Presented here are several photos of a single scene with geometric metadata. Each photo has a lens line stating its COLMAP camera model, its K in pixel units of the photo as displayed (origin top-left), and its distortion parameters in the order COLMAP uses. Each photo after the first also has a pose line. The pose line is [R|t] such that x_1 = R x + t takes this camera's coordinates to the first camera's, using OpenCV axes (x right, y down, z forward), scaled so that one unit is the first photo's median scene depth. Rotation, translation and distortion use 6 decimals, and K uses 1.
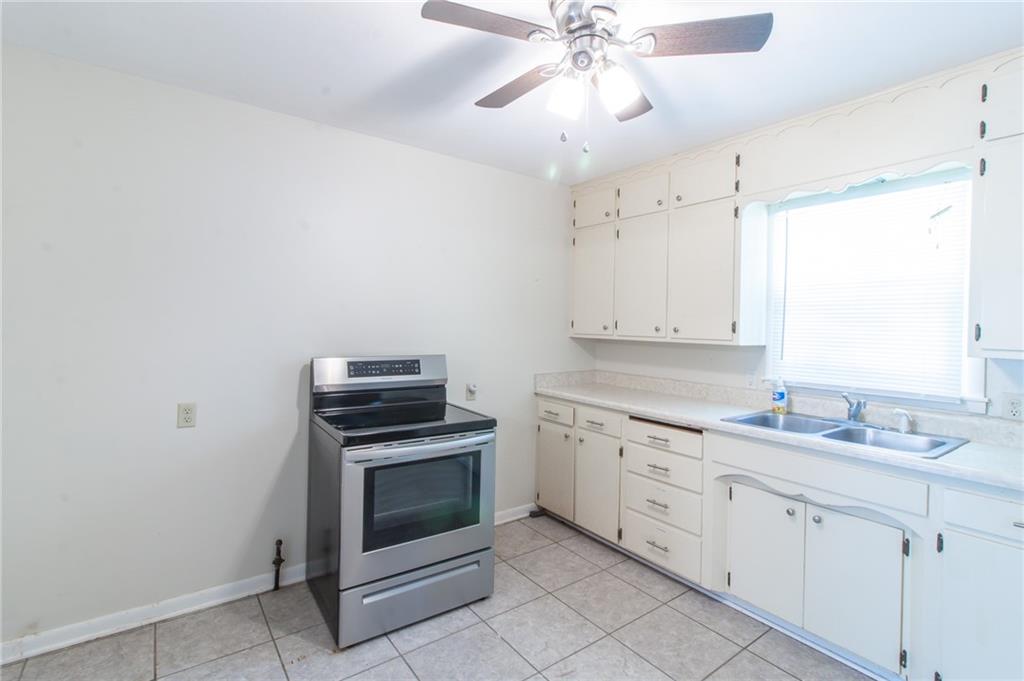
lens RADIAL K [[479.3, 0, 515.7], [0, 479.3, 327.5], [0, 0, 1]] dist [0.000300, 0.000264]
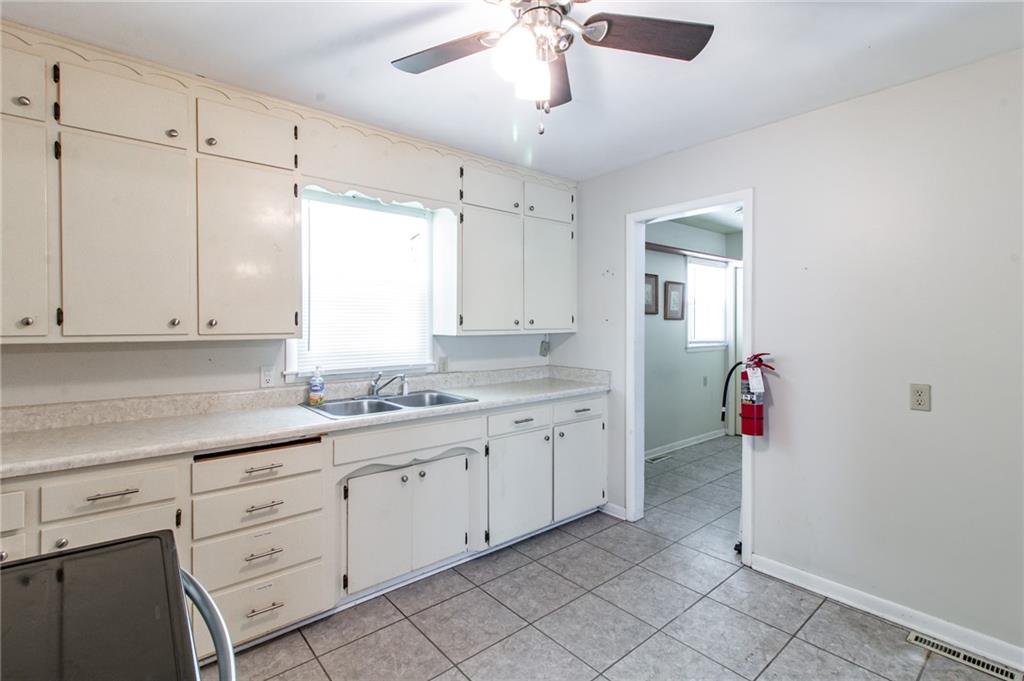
lens RADIAL K [[479.3, 0, 515.7], [0, 479.3, 327.5], [0, 0, 1]] dist [0.000300, 0.000264]
pose [[-0.067067, -0.030753, 0.997274, -0.482038], [0.003377, 0.999512, 0.031049, -0.010831], [-0.997743, 0.005450, -0.066931, 0.672052]]
